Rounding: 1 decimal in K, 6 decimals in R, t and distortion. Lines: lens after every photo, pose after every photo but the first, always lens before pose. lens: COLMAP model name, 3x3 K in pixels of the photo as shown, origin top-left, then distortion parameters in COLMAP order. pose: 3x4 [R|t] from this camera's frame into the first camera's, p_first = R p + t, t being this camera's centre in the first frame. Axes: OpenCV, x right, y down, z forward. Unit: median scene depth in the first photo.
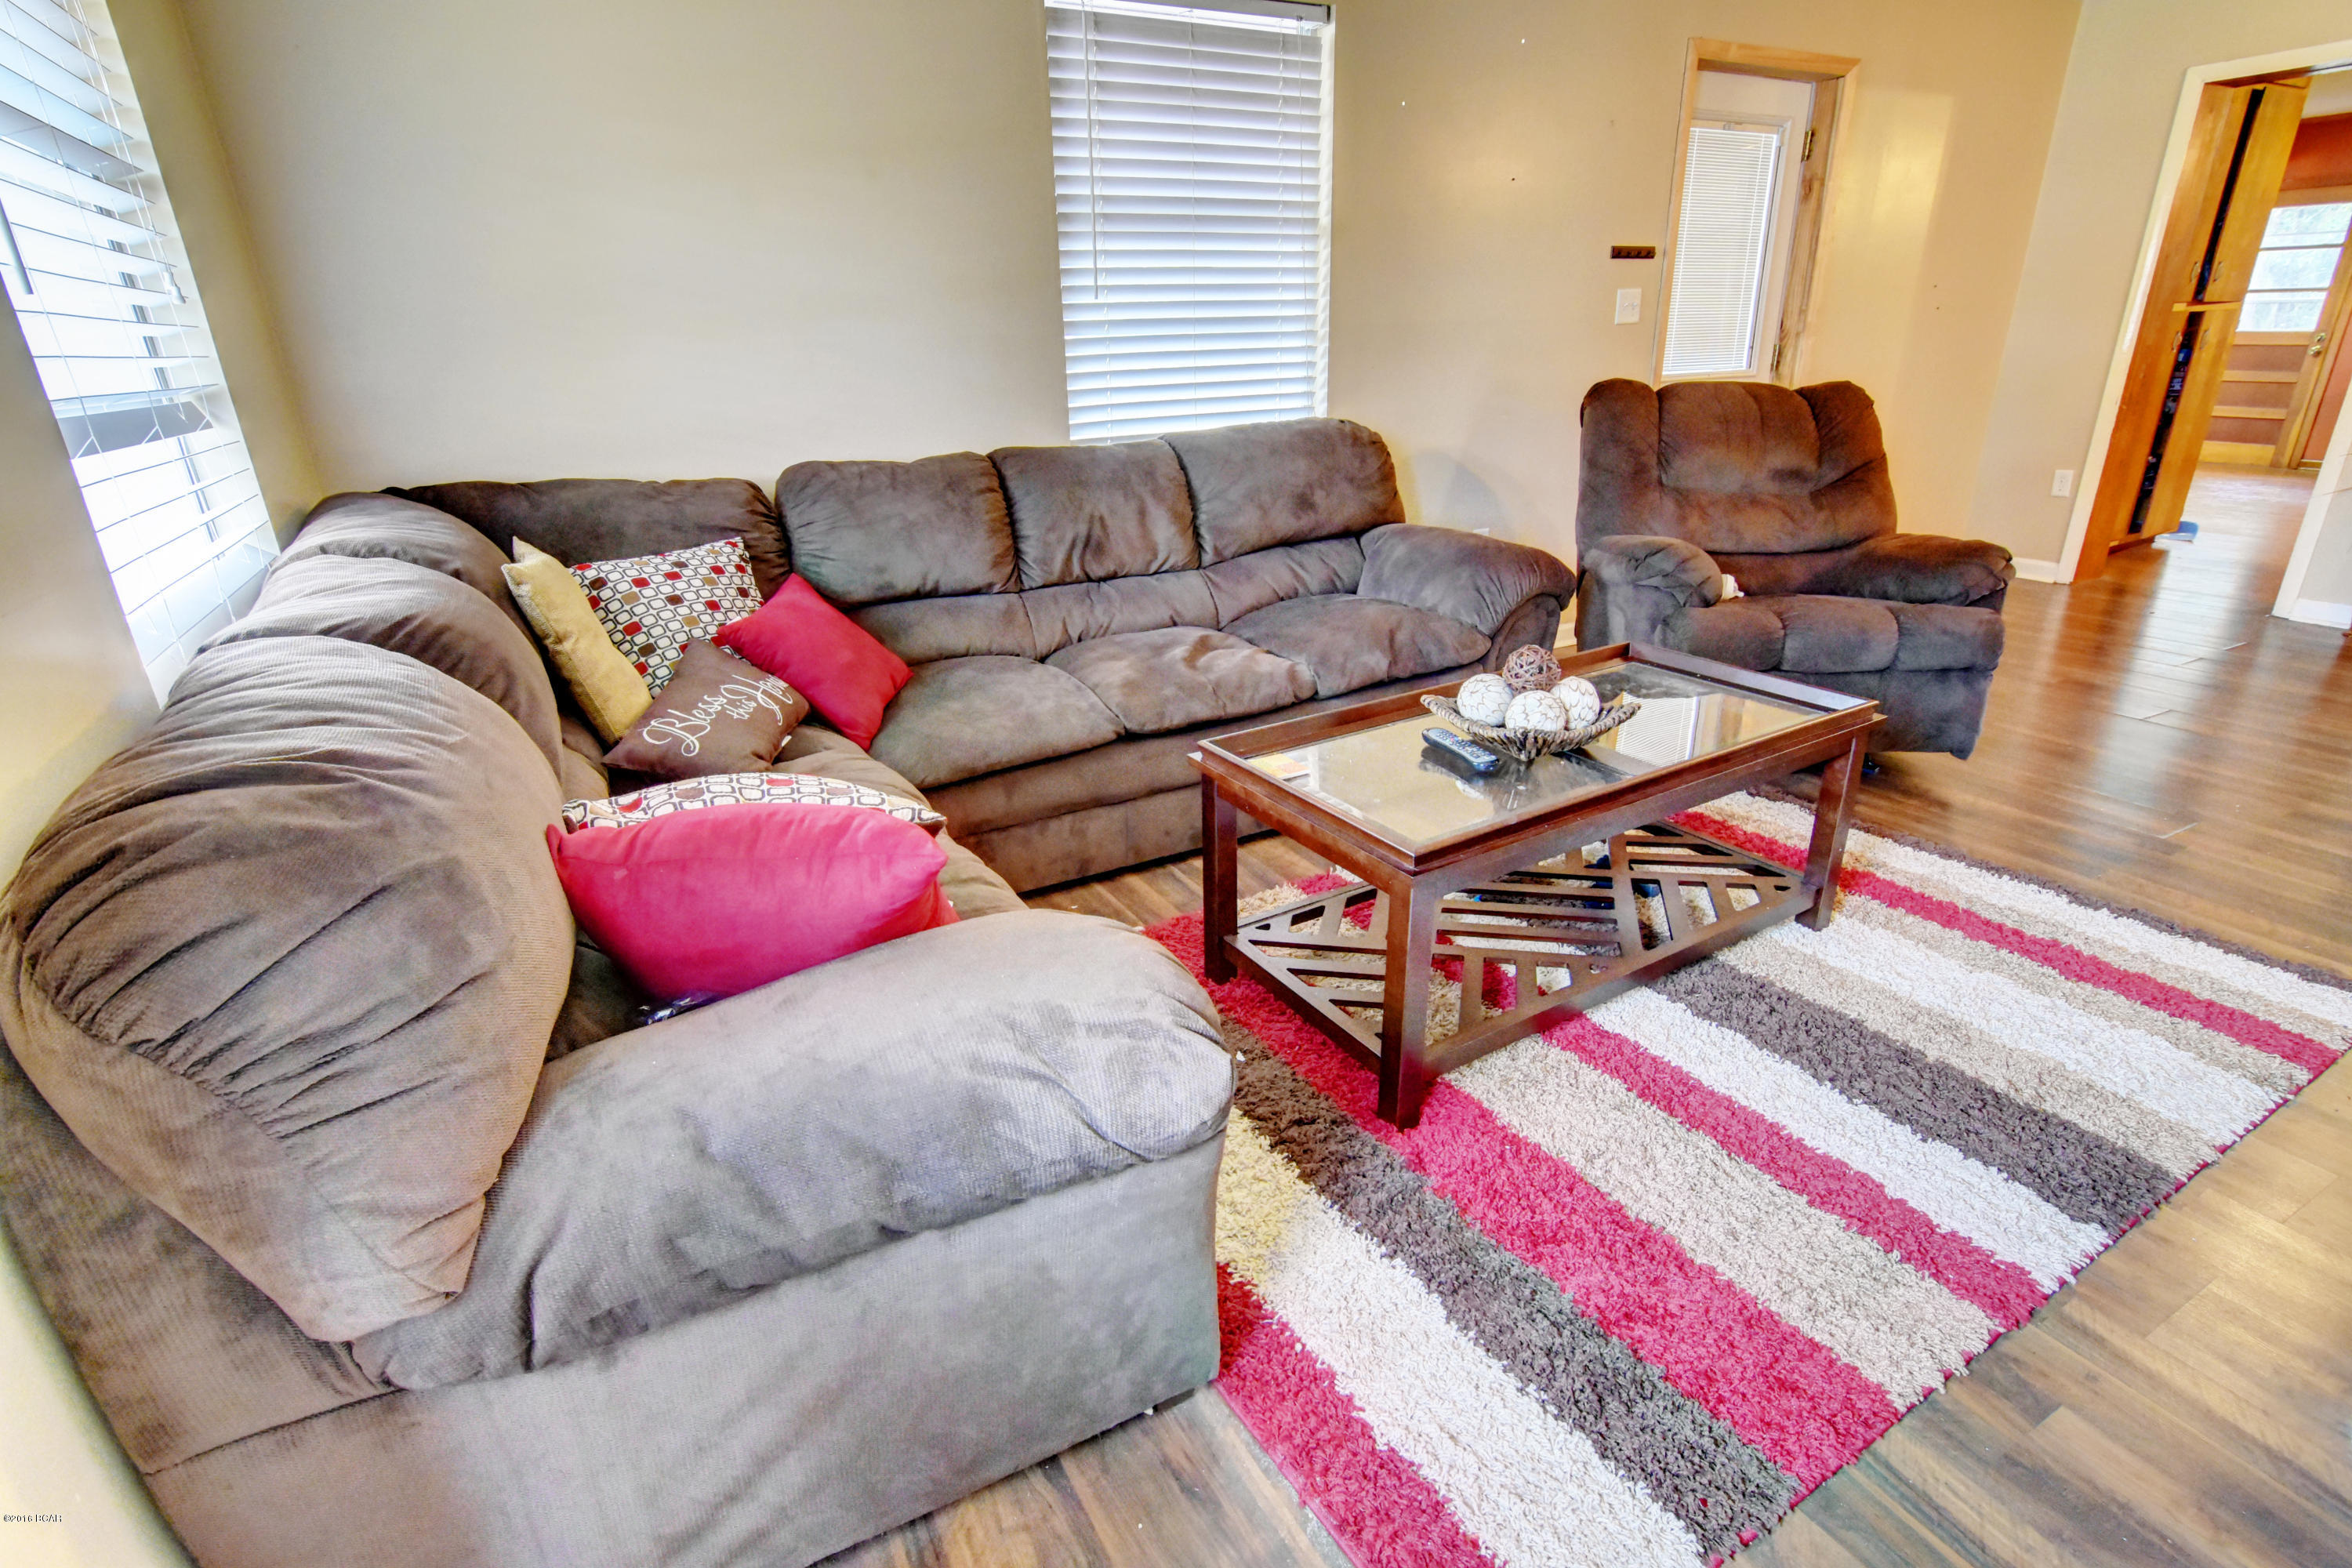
lens RADIAL K [[1144.8, 0, 1158.5], [0, 1144.8, 788.0], [0, 0, 1]] dist [-0.031277, 0.010434]
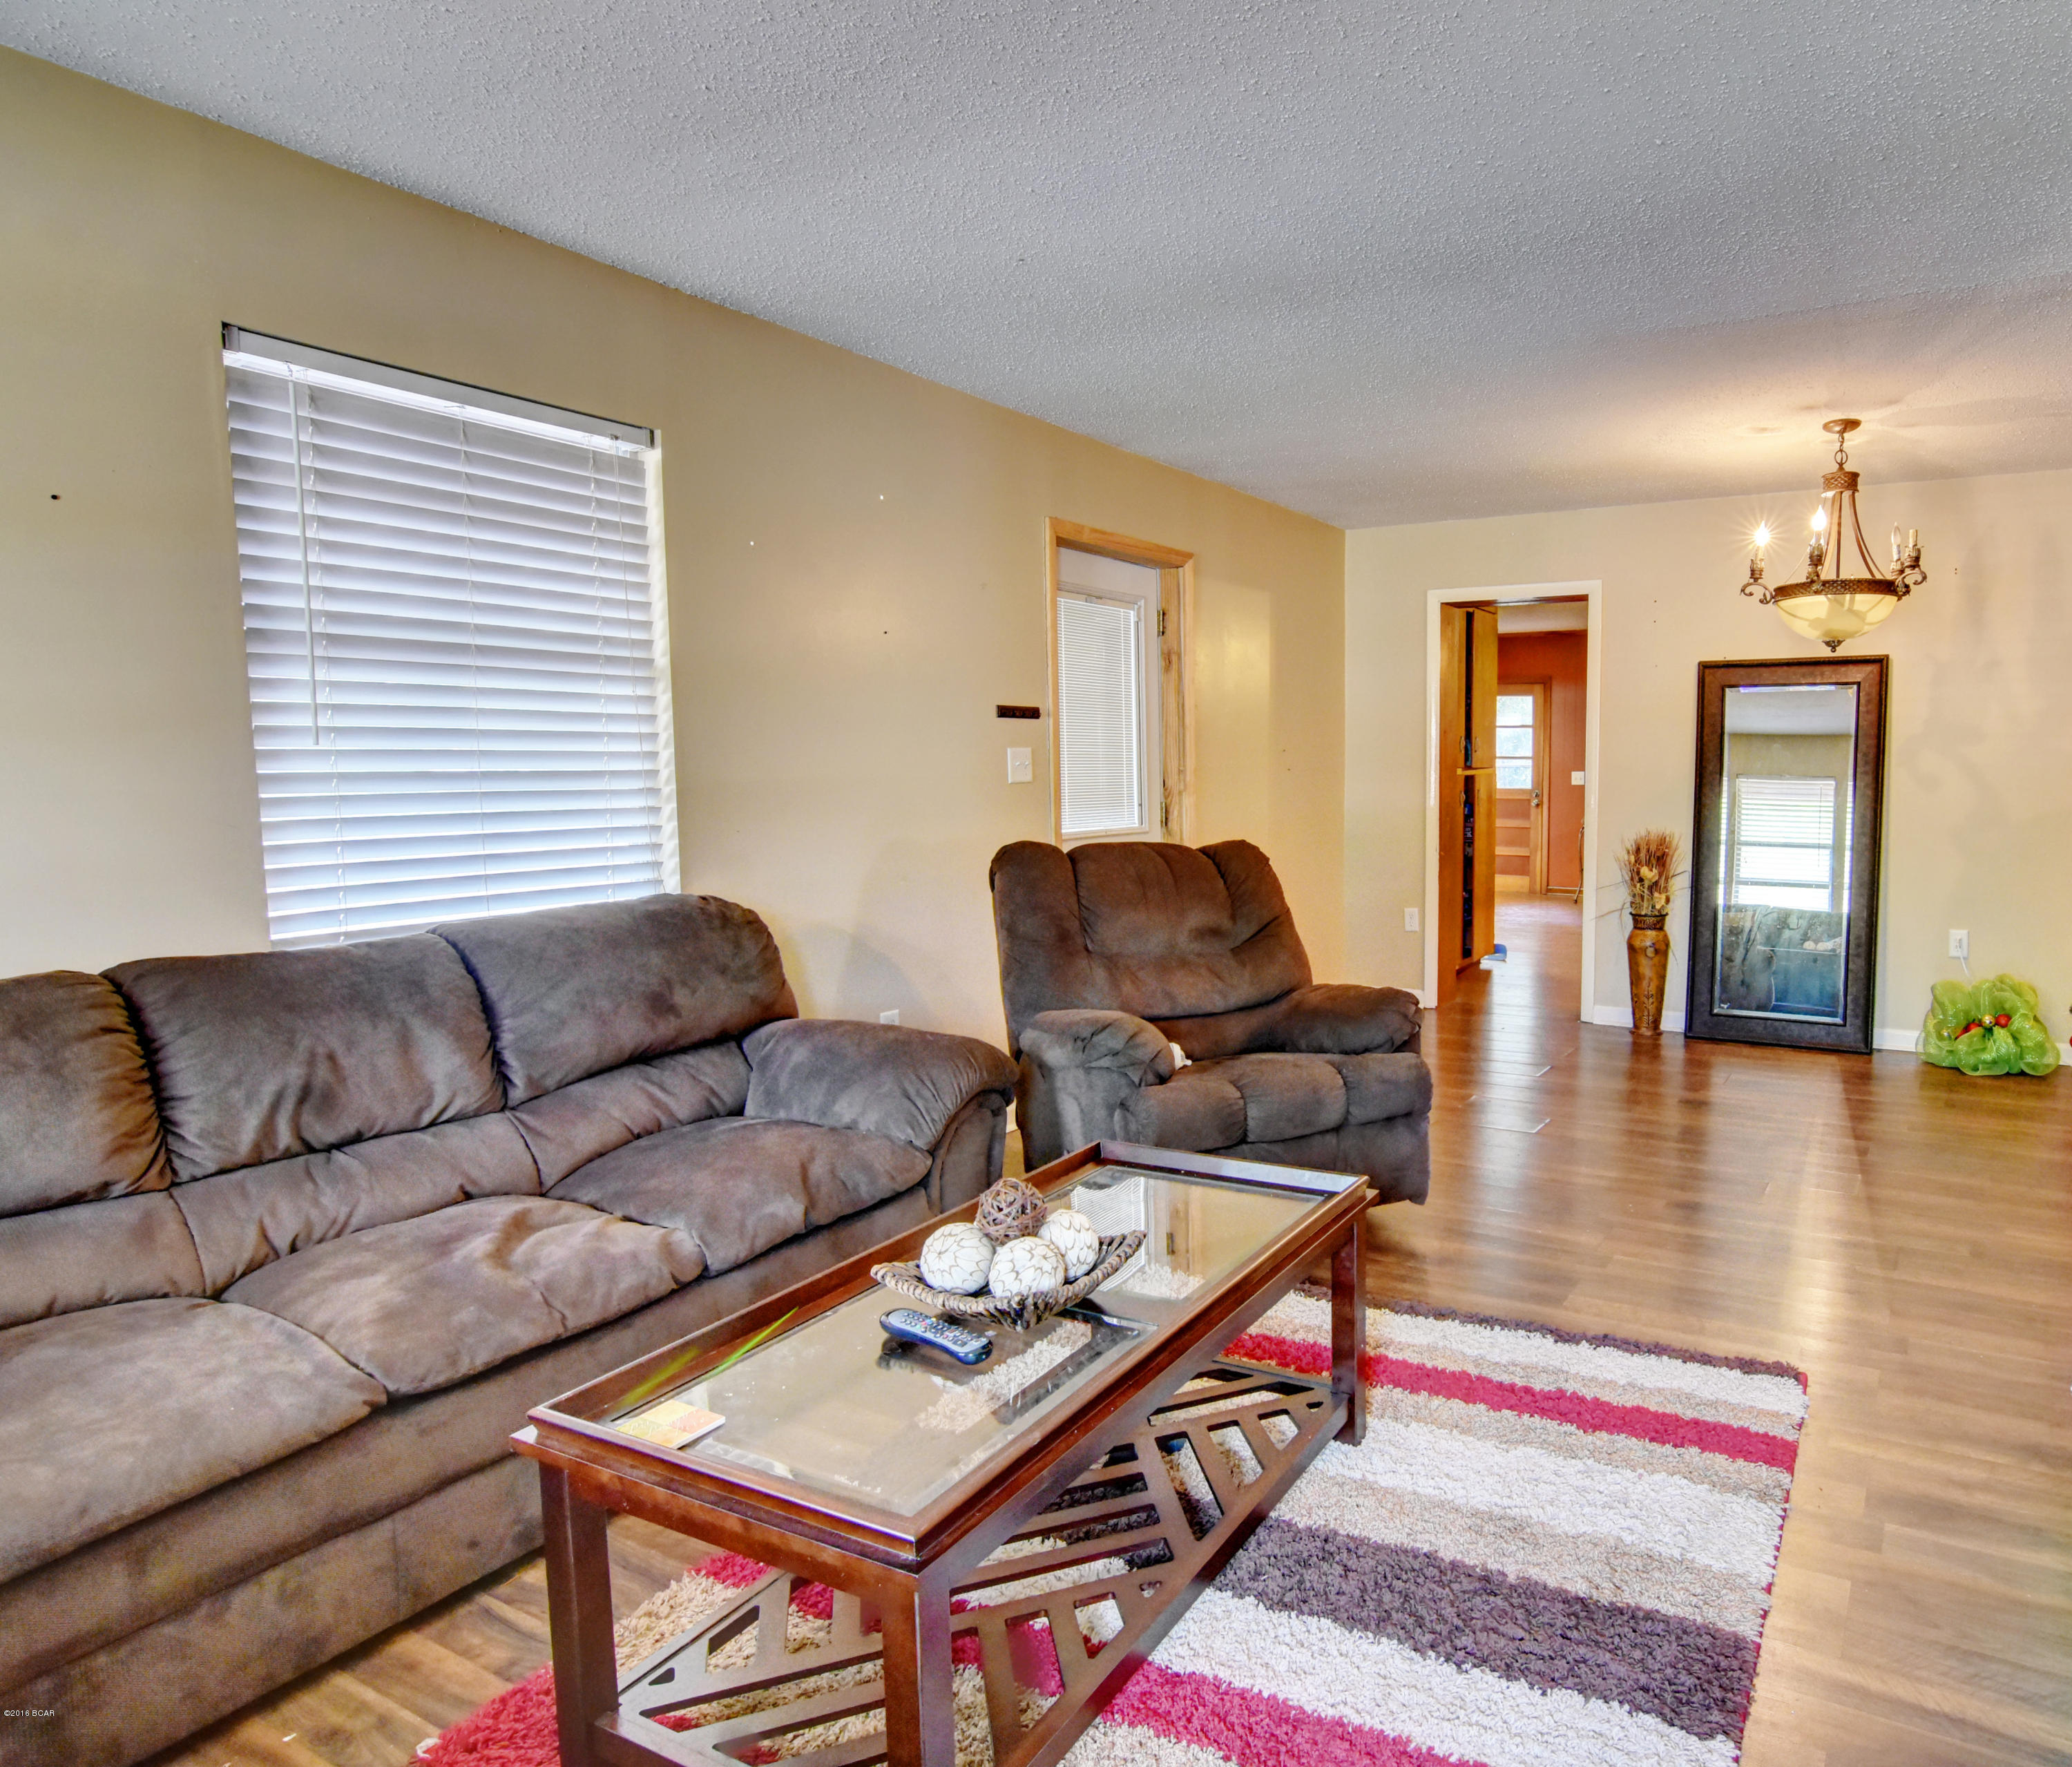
lens RADIAL K [[1287.6, 0, 1305.0], [0, 1287.6, 886.7], [0, 0, 1]] dist [-0.031374, 0.010546]
pose [[0.819522, -0.028321, 0.572348, -0.005265], [0.193764, 0.953645, -0.230254, -0.051830], [-0.539295, 0.299599, 0.787020, 0.089471]]
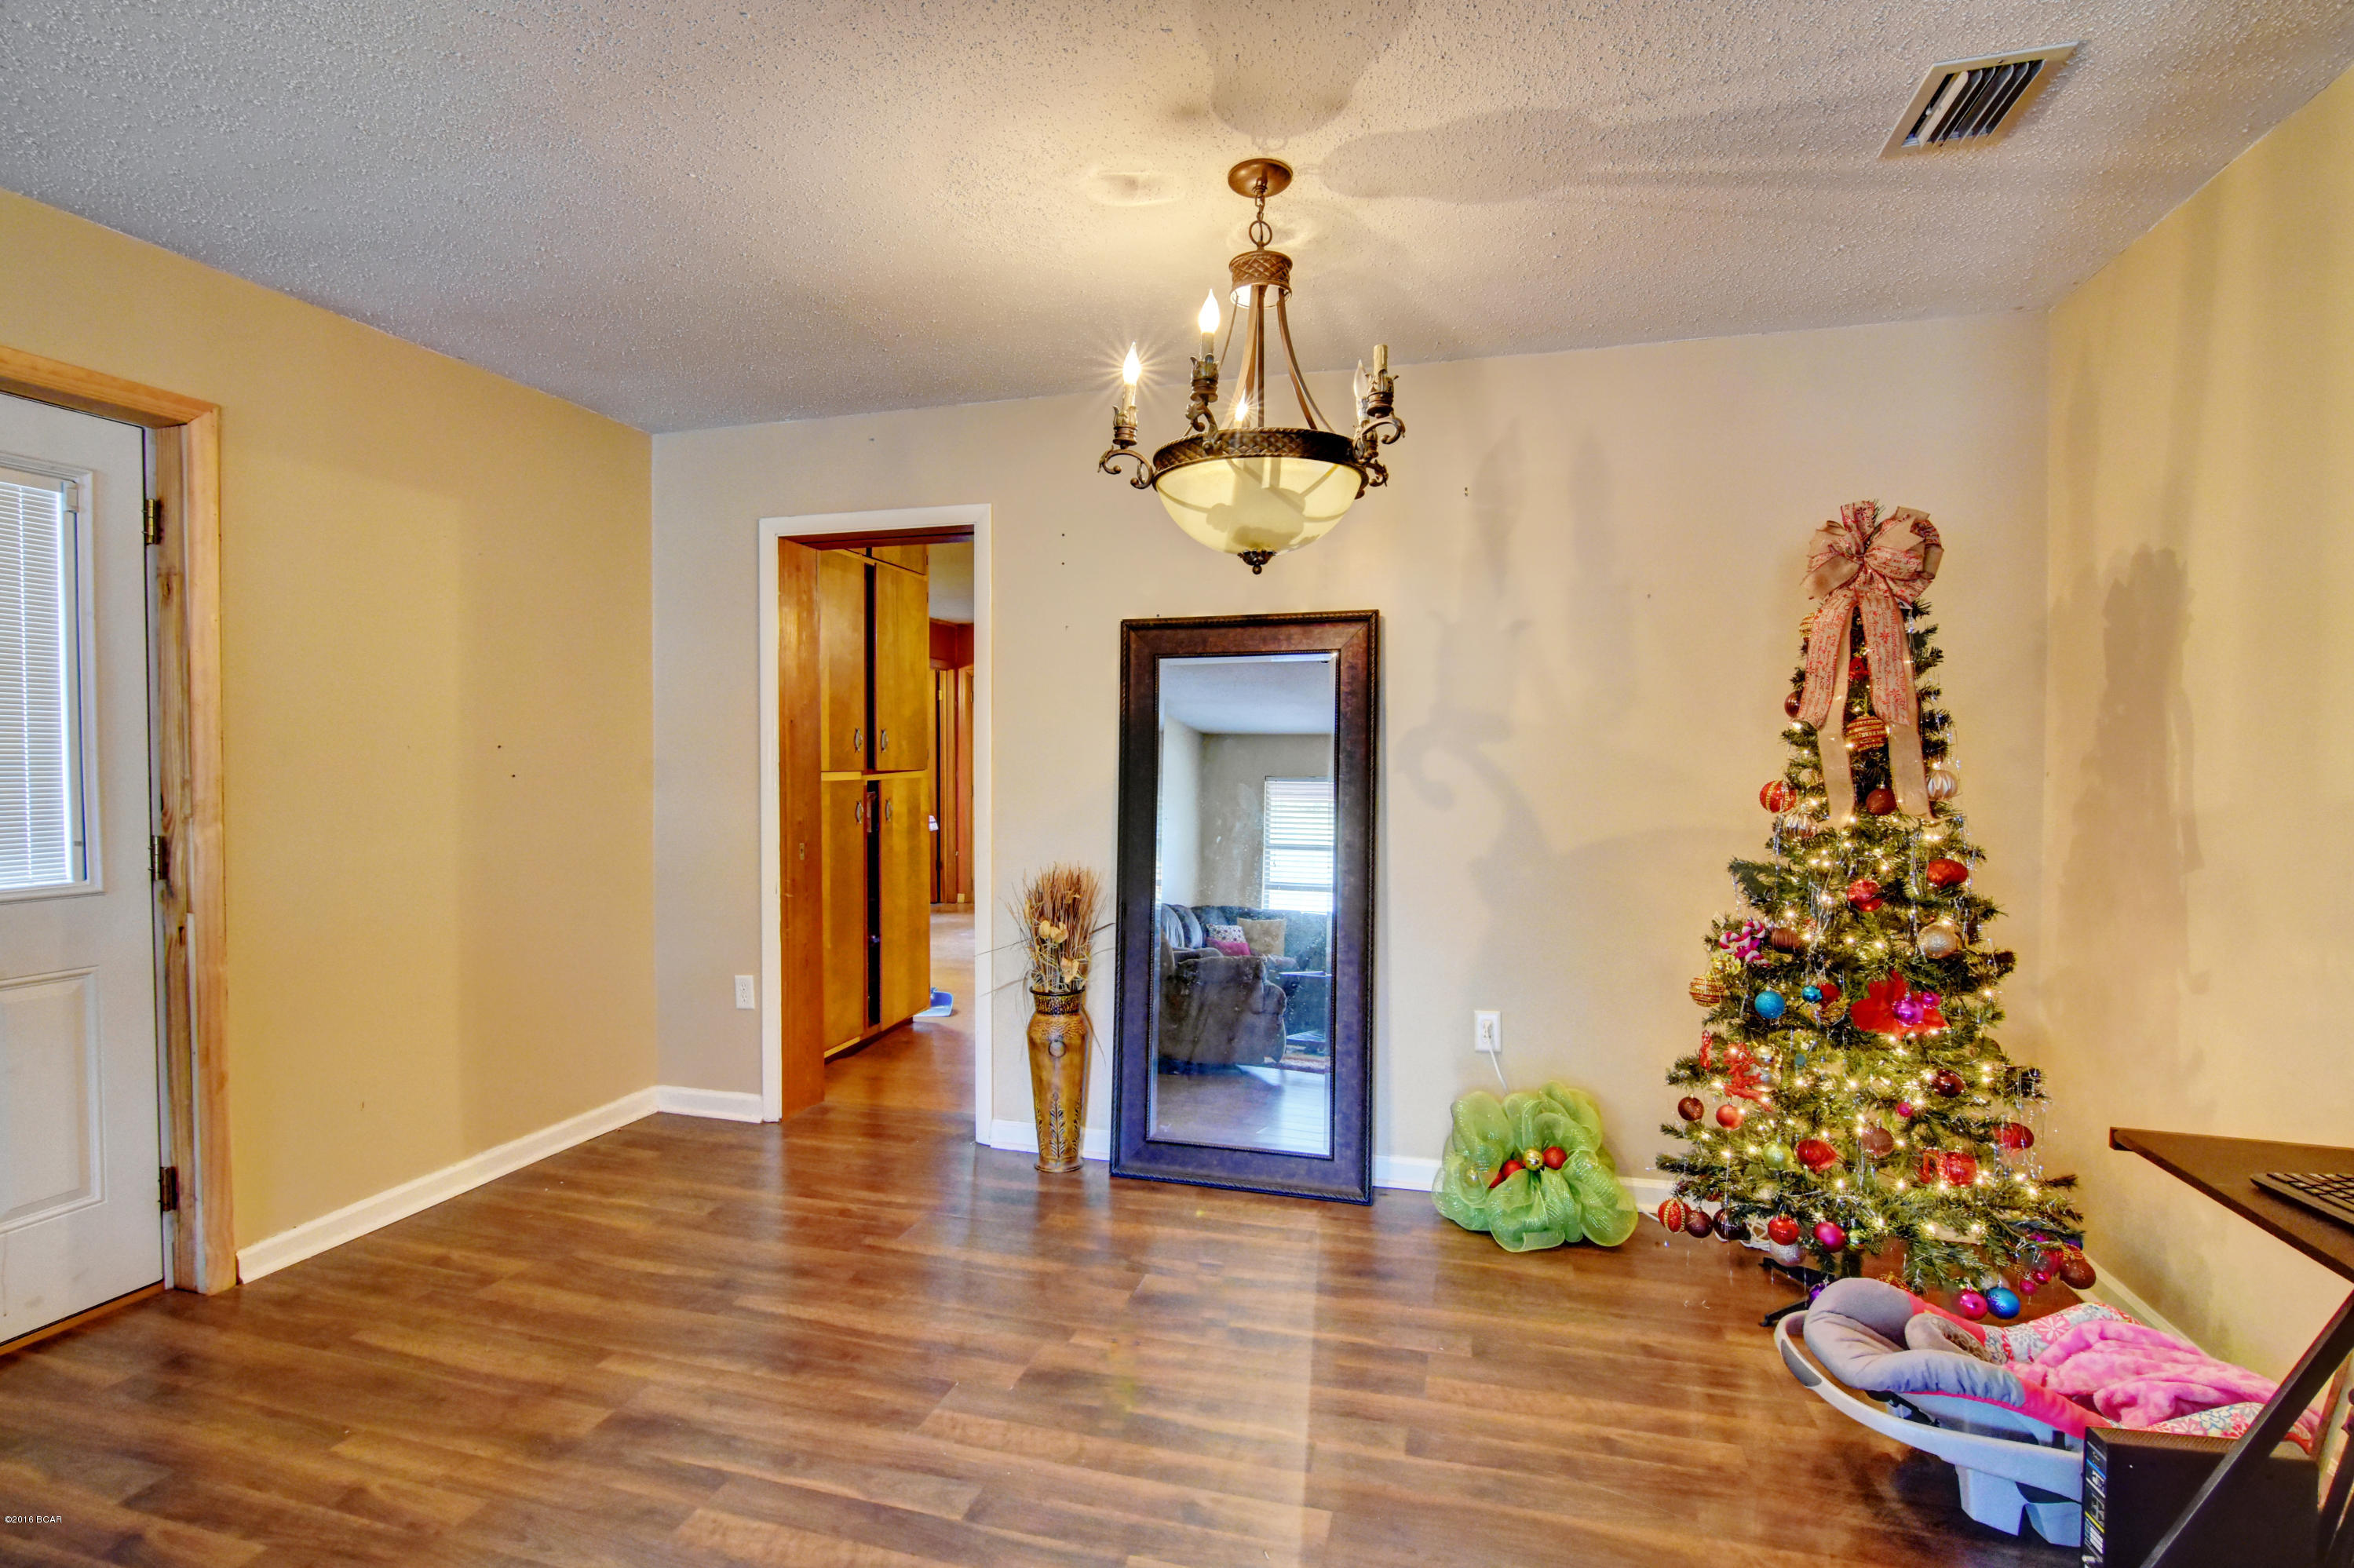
lens RADIAL K [[1145.6, 0, 1159.5], [0, 1145.6, 788.0], [0, 0, 1]] dist [-0.031277, 0.010434]
pose [[0.697601, 0.011253, 0.716398, 0.741778], [0.247603, 0.934488, -0.255784, -0.221557], [-0.672343, 0.355818, 0.649113, 0.438492]]
